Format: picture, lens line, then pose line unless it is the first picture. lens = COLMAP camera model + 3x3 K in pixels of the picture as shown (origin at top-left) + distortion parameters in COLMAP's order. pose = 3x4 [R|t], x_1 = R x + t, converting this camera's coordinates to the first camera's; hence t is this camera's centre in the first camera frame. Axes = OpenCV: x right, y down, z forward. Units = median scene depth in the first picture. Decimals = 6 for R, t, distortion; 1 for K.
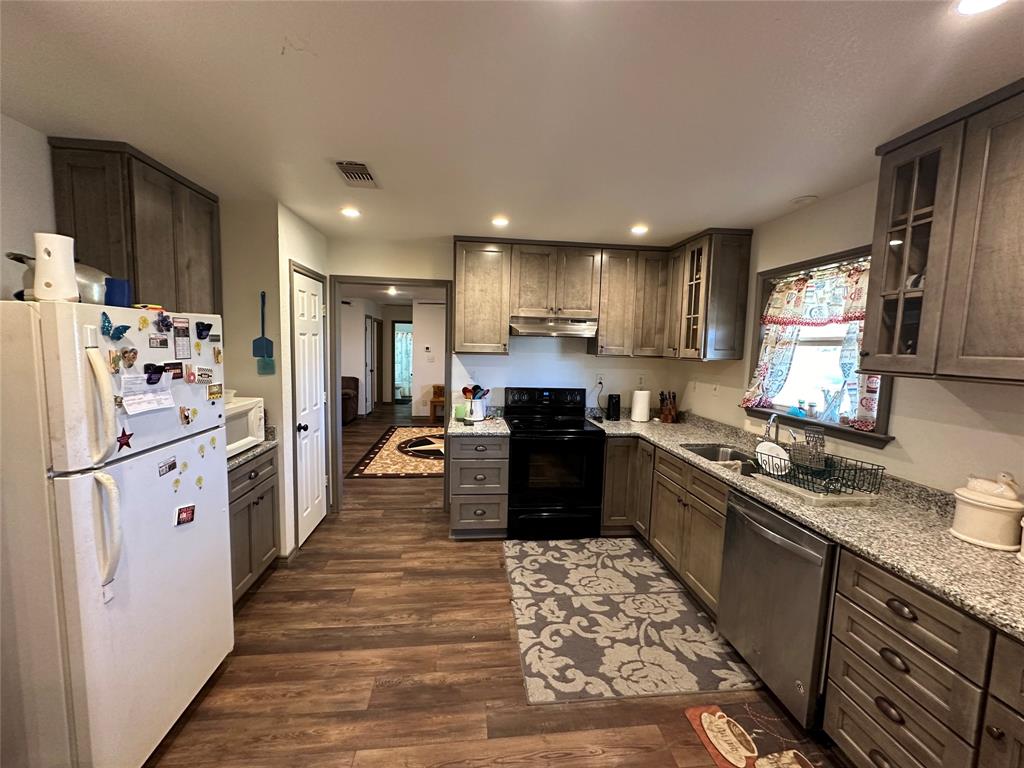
lens RADIAL K [[410.5, 0, 510.3], [0, 410.5, 384.2], [0, 0, 1]] dist [-0.003216, 0.000504]
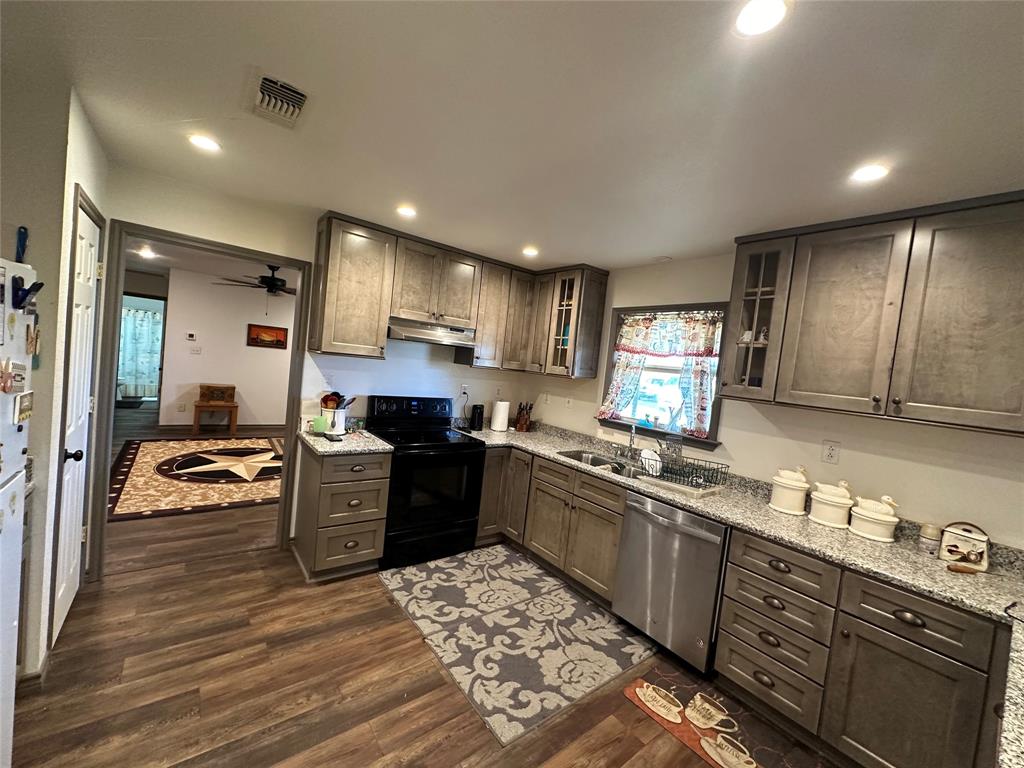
lens RADIAL K [[410.5, 0, 510.2], [0, 410.5, 384.7], [0, 0, 1]] dist [-0.003216, 0.000504]
pose [[0.846888, 0.037109, 0.530475, -0.321903], [-0.034059, 0.999299, -0.015532, -0.017110], [-0.530680, -0.004914, 0.847558, 0.143778]]
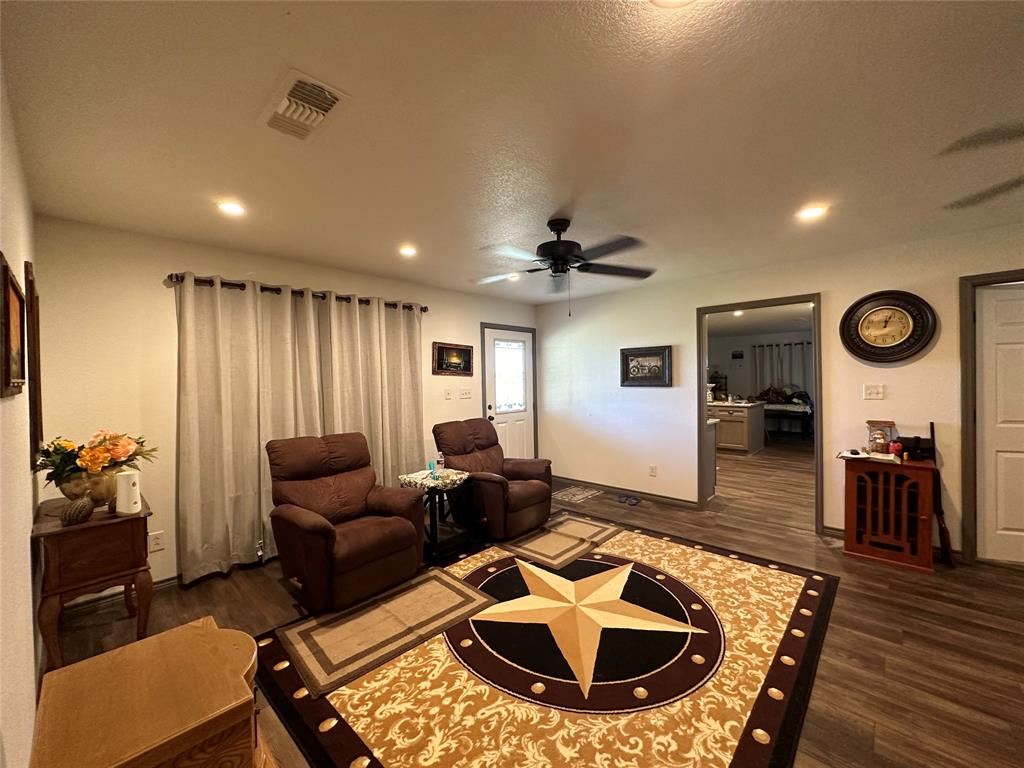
lens RADIAL K [[410.5, 0, 516.1], [0, 410.5, 383.8], [0, 0, 1]] dist [-0.003216, 0.000504]
pose [[-0.660695, -0.018990, 0.750414, -0.973562], [0.073333, 0.993265, 0.089701, -0.255028], [-0.747064, 0.114296, -0.654853, 3.109401]]
